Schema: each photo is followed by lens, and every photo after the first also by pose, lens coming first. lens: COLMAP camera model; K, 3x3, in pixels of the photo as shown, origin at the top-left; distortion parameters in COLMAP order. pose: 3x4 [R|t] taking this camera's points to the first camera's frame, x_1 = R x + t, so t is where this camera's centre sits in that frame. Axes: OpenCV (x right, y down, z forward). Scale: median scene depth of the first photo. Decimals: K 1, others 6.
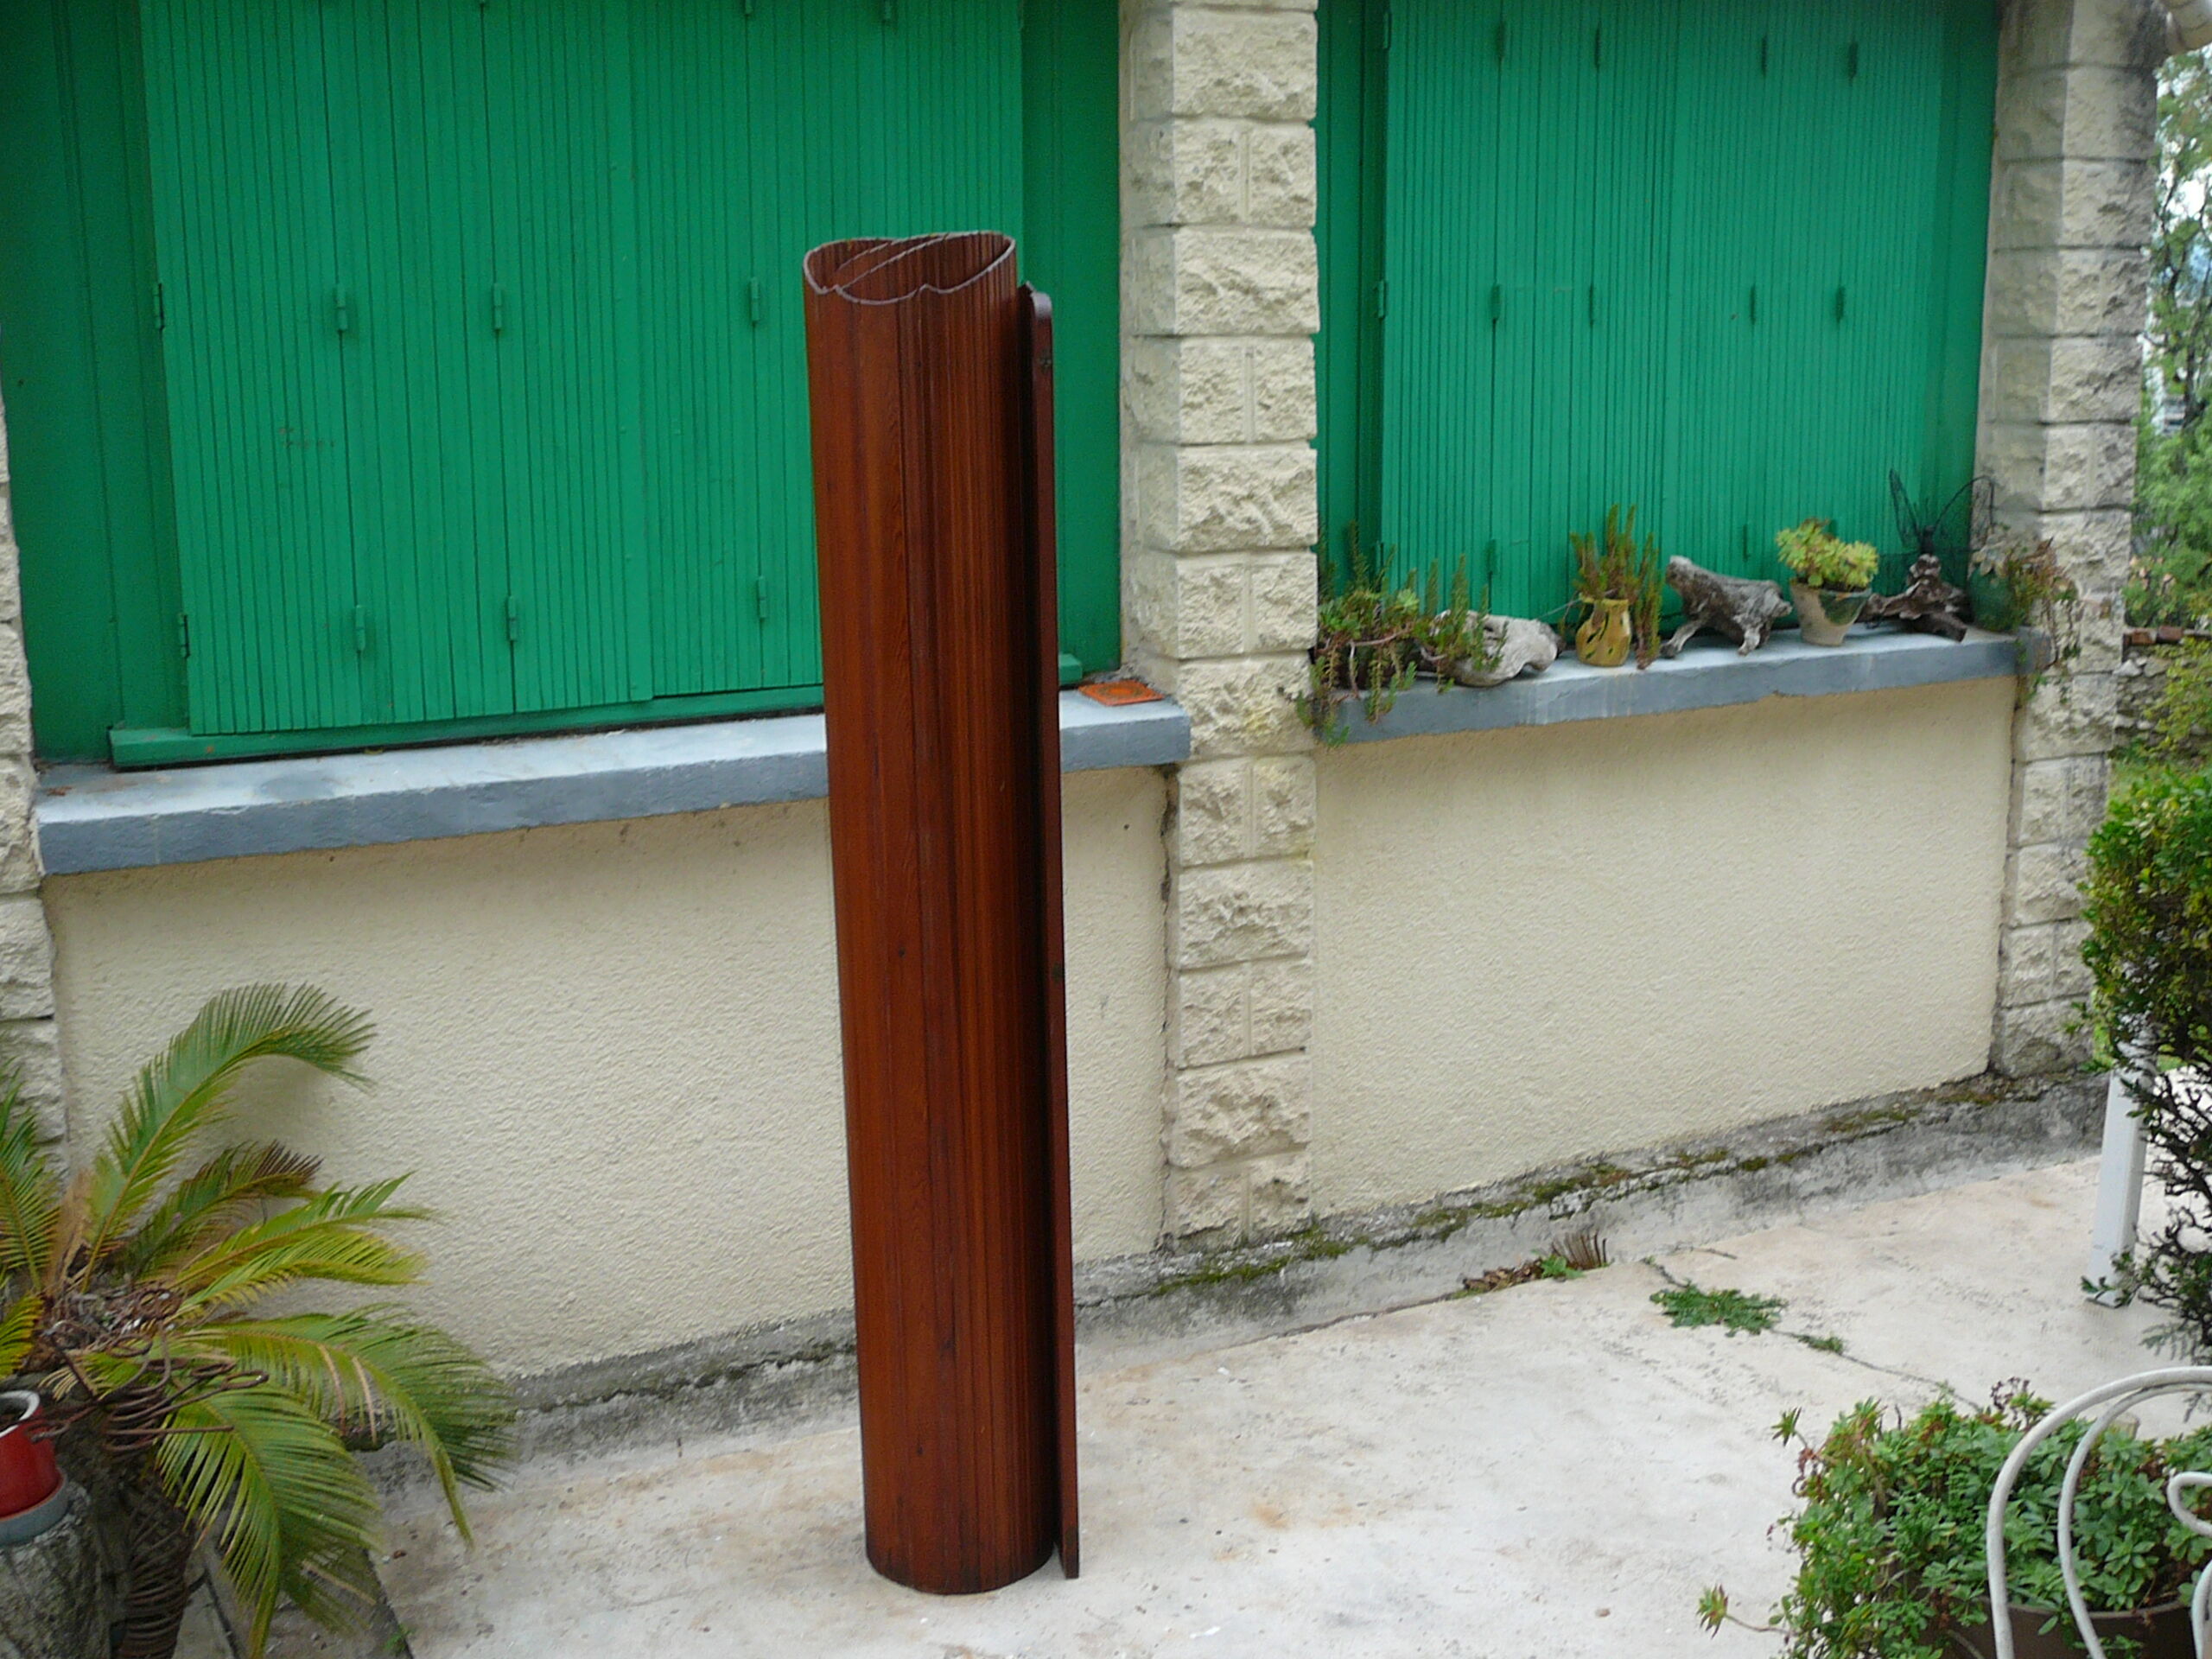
lens RADIAL K [[2433.2, 0, 1106.5], [0, 2433.2, 823.5], [0, 0, 1]] dist [-0.065762, 0.000000]
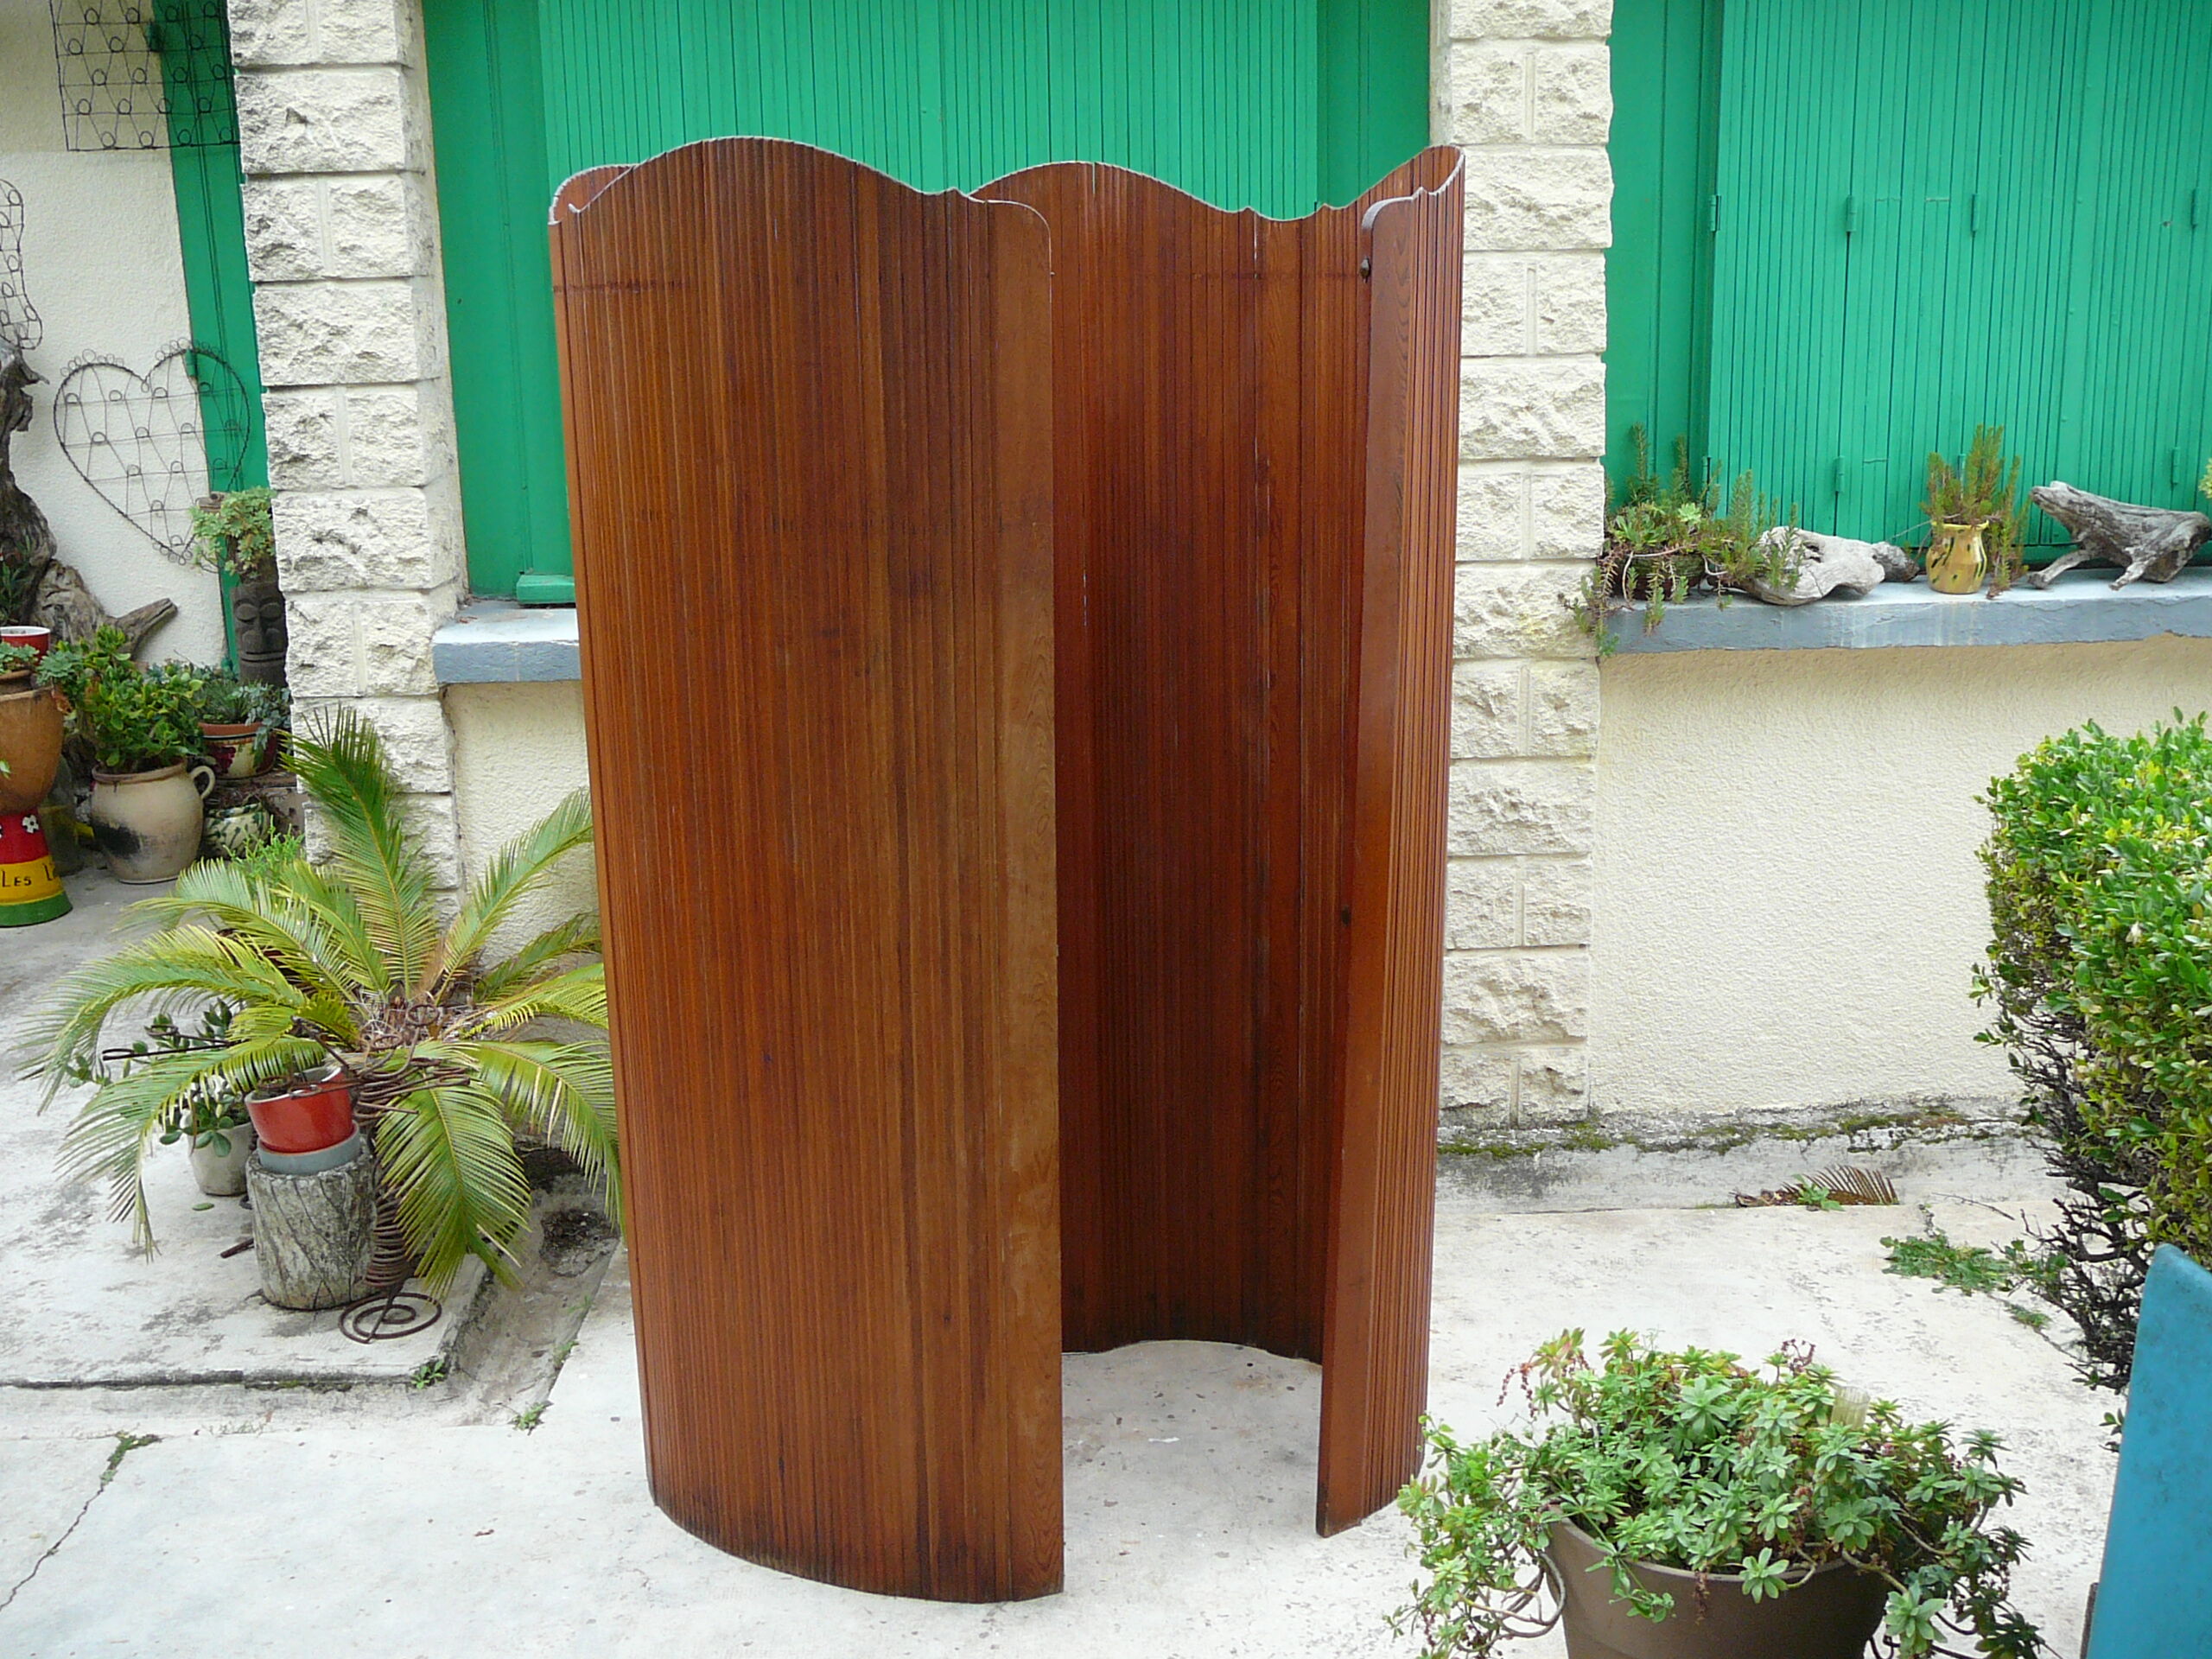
lens RADIAL K [[2486.4, 0, 1105.6], [0, 2486.4, 826.5], [0, 0, 1]] dist [-0.077923, 0.000000]
pose [[0.890866, 0.103250, -0.442377, 0.369882], [-0.074346, 0.993836, 0.082240, -0.029801], [0.448141, -0.040376, 0.893050, -0.026438]]
